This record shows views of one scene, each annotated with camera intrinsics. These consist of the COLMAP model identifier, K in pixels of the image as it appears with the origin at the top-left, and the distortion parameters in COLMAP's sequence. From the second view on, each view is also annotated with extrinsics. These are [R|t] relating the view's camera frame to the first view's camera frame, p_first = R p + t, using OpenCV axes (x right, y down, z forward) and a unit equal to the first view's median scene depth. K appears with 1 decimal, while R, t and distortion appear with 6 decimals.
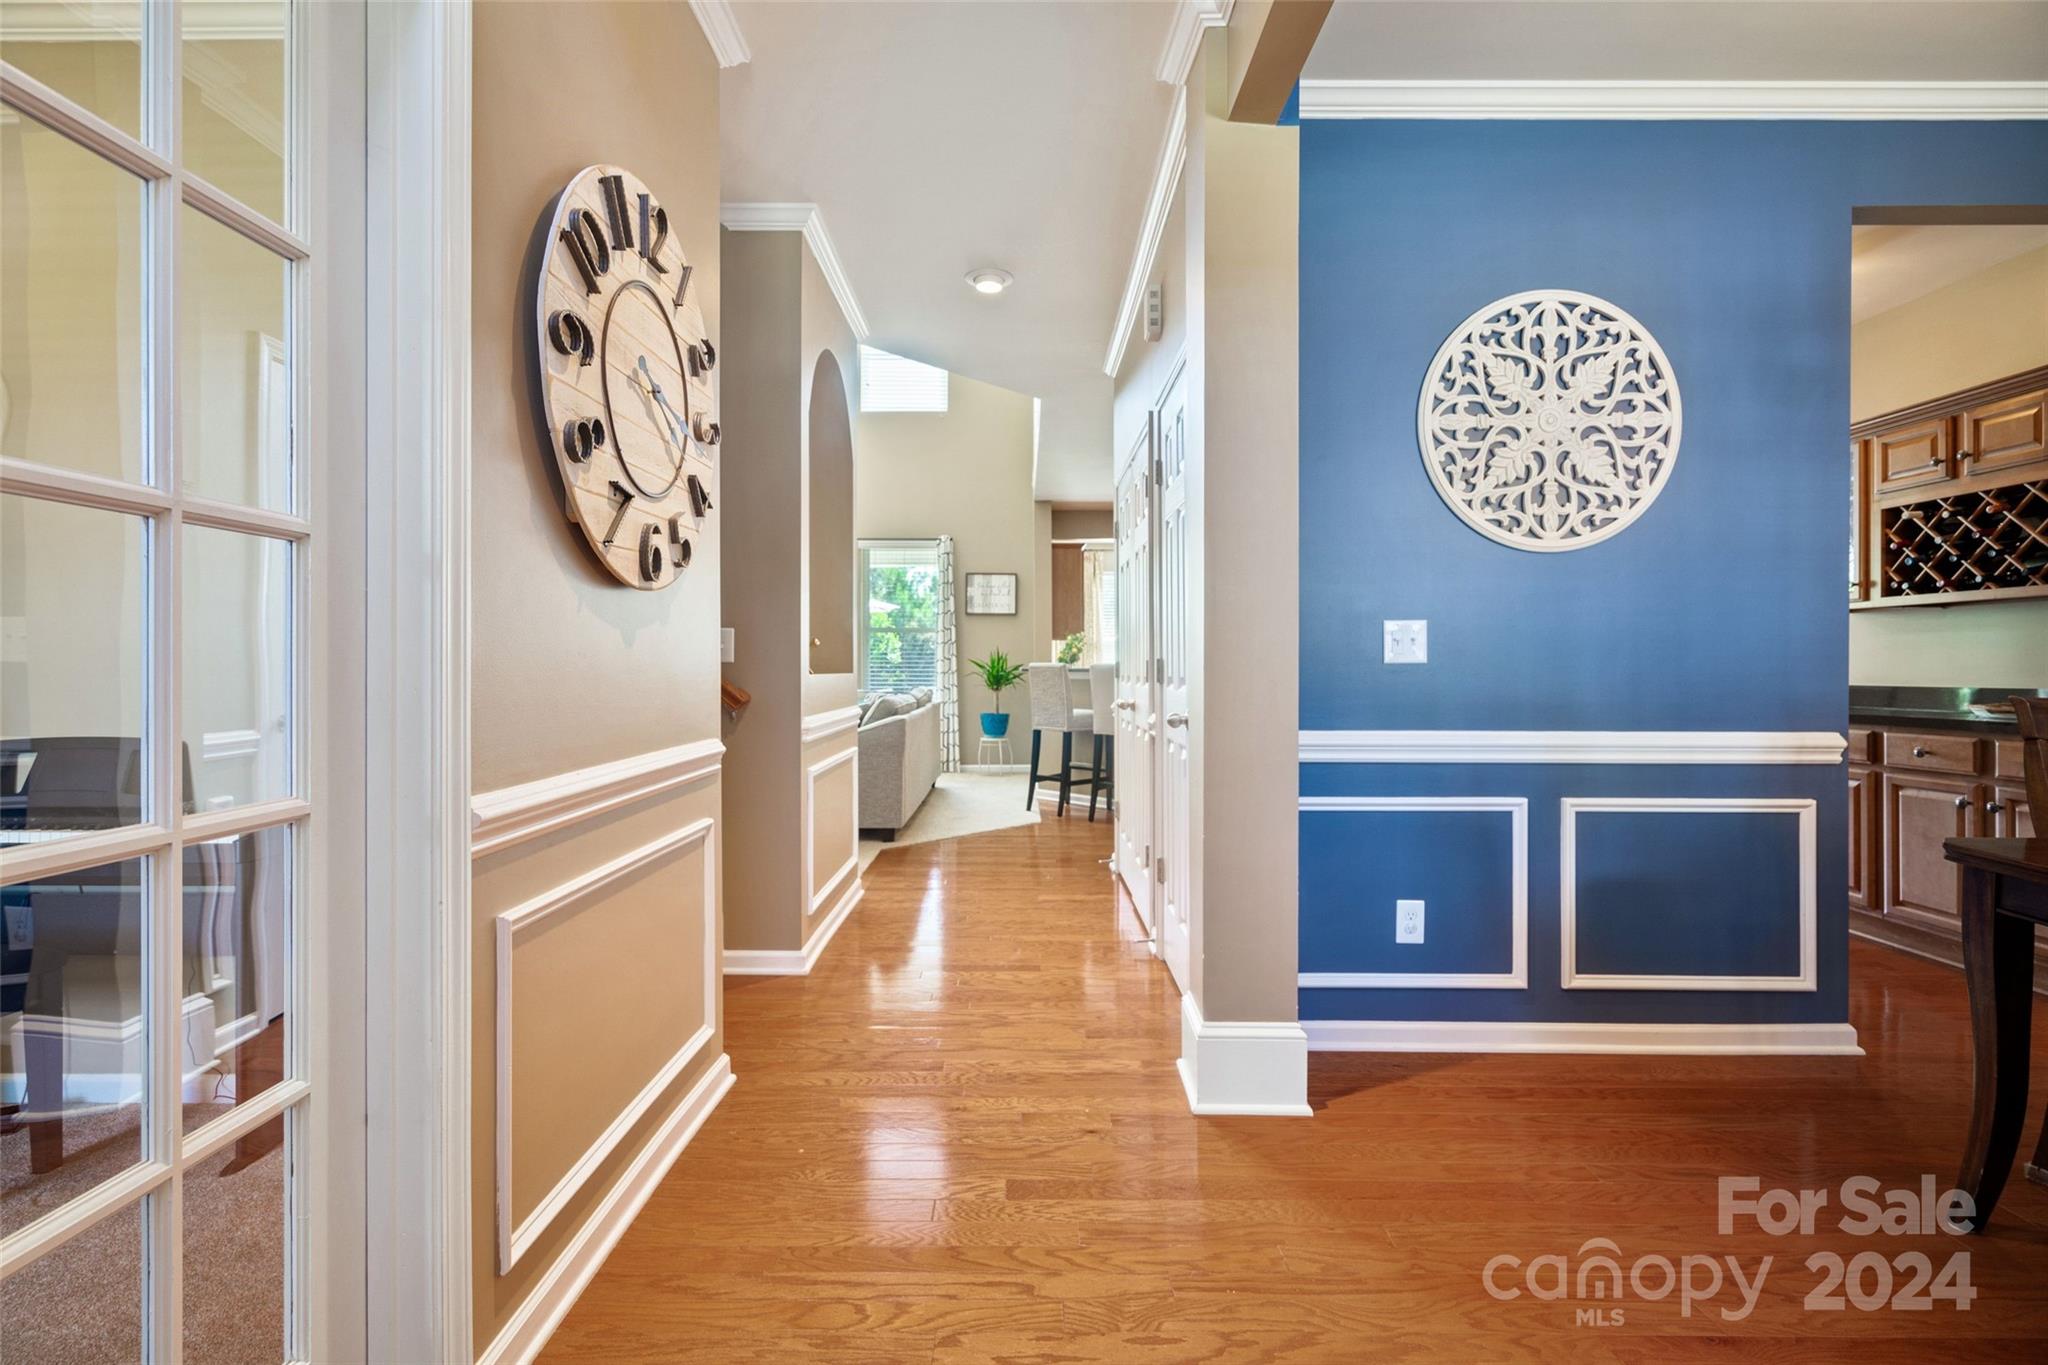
lens RADIAL K [[918.2, 0, 1017.6], [0, 918.2, 672.2], [0, 0, 1]] dist [-0.011296, 0.000598]
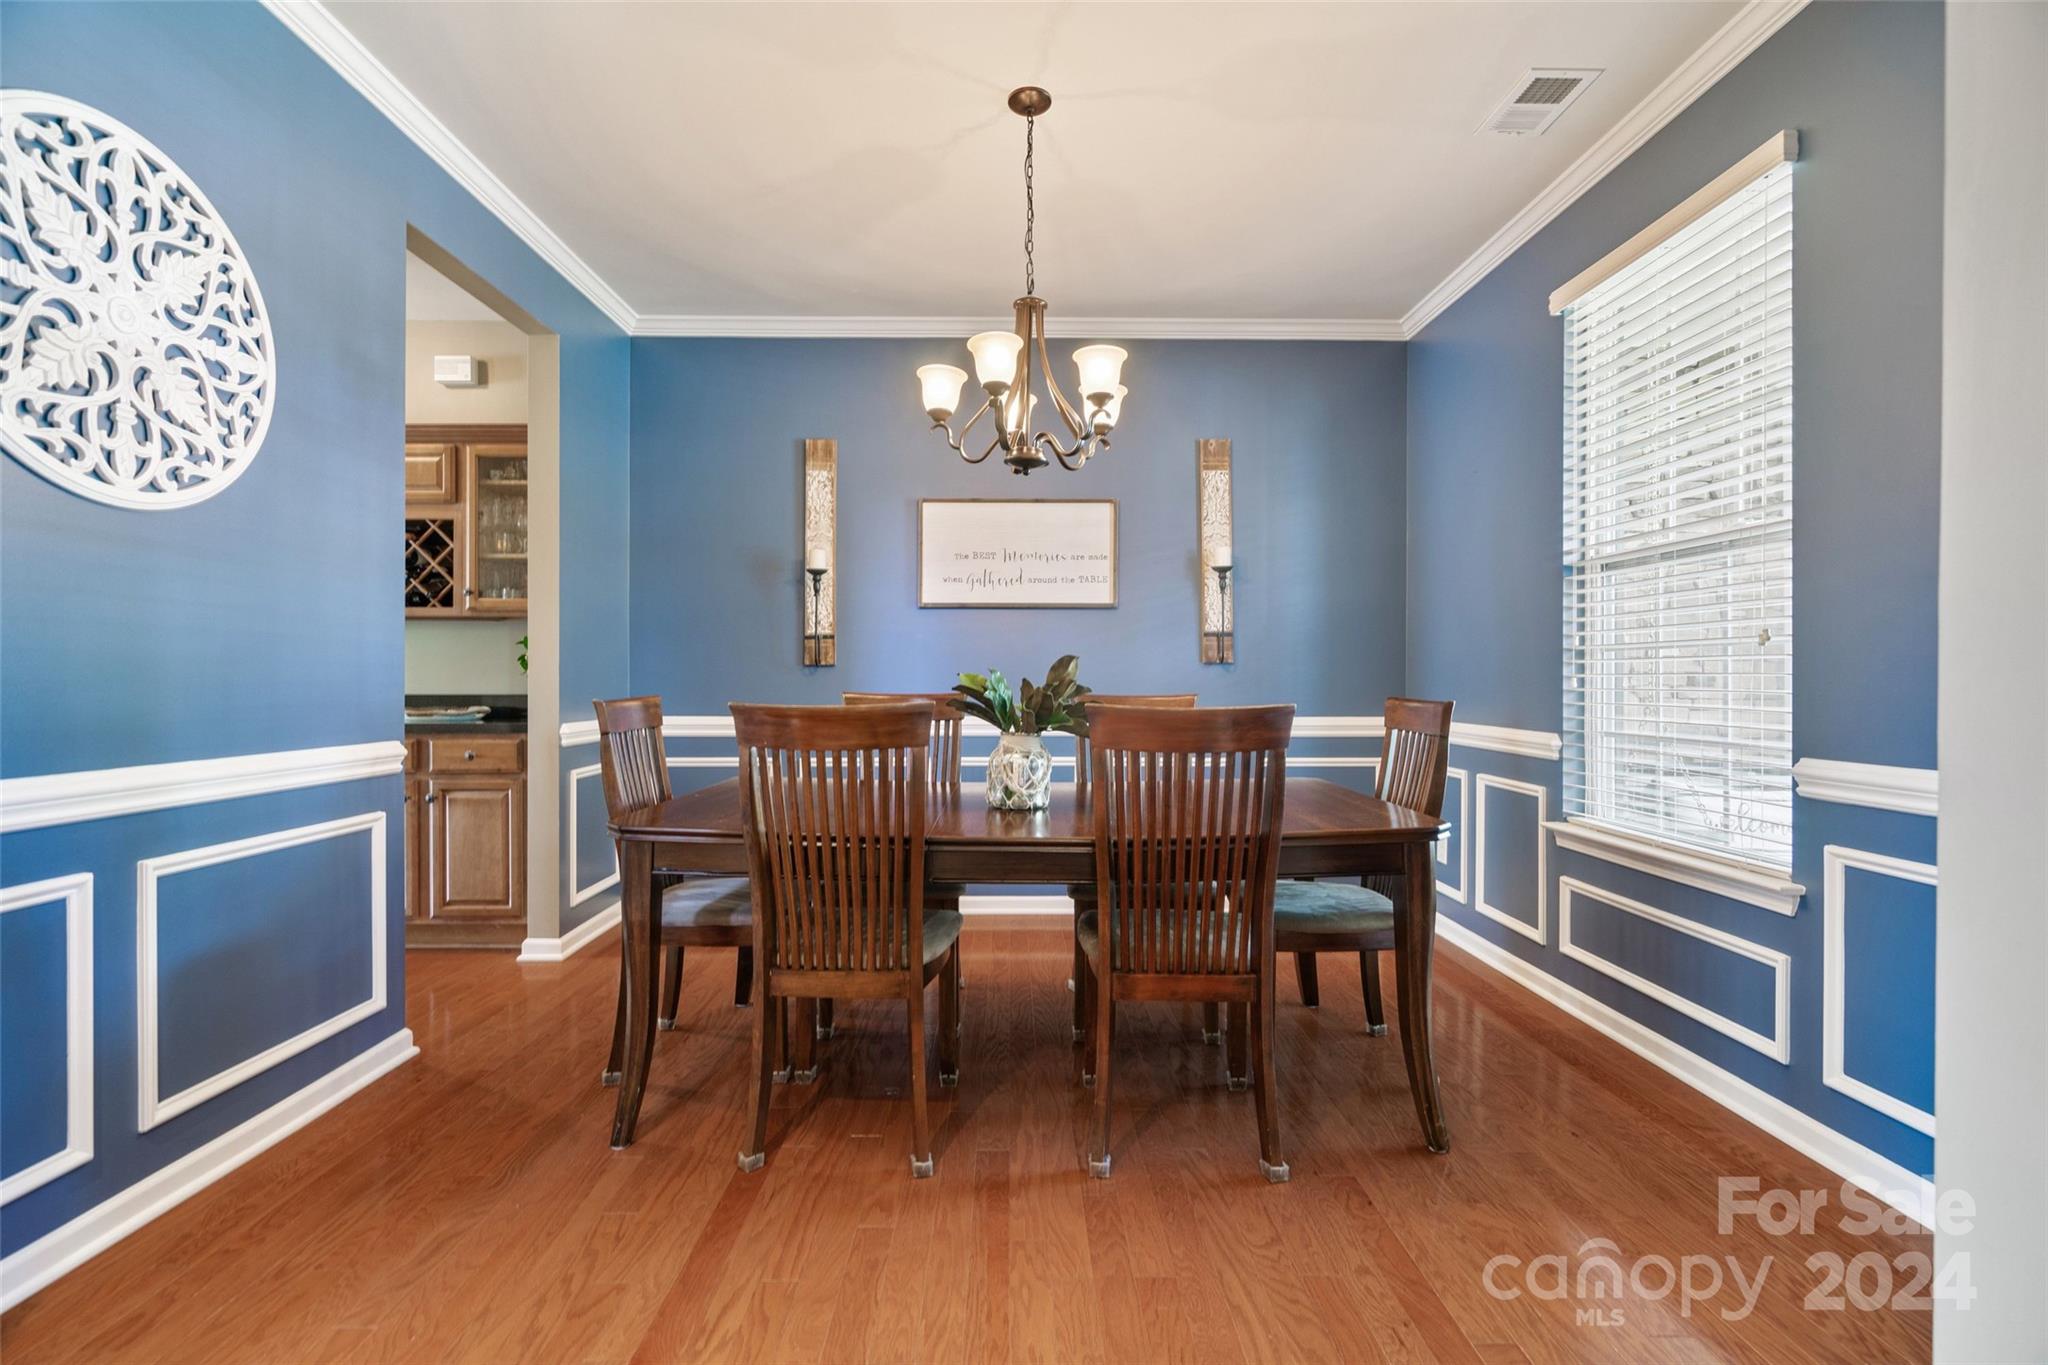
lens RADIAL K [[918.2, 0, 1019.6], [0, 918.2, 684.3], [0, 0, 1]] dist [-0.011296, 0.000598]
pose [[-0.025618, -0.006614, 0.999650, -0.117353], [0.002380, 0.999975, 0.006677, -0.001404], [-0.999669, 0.002550, -0.025602, 0.345716]]
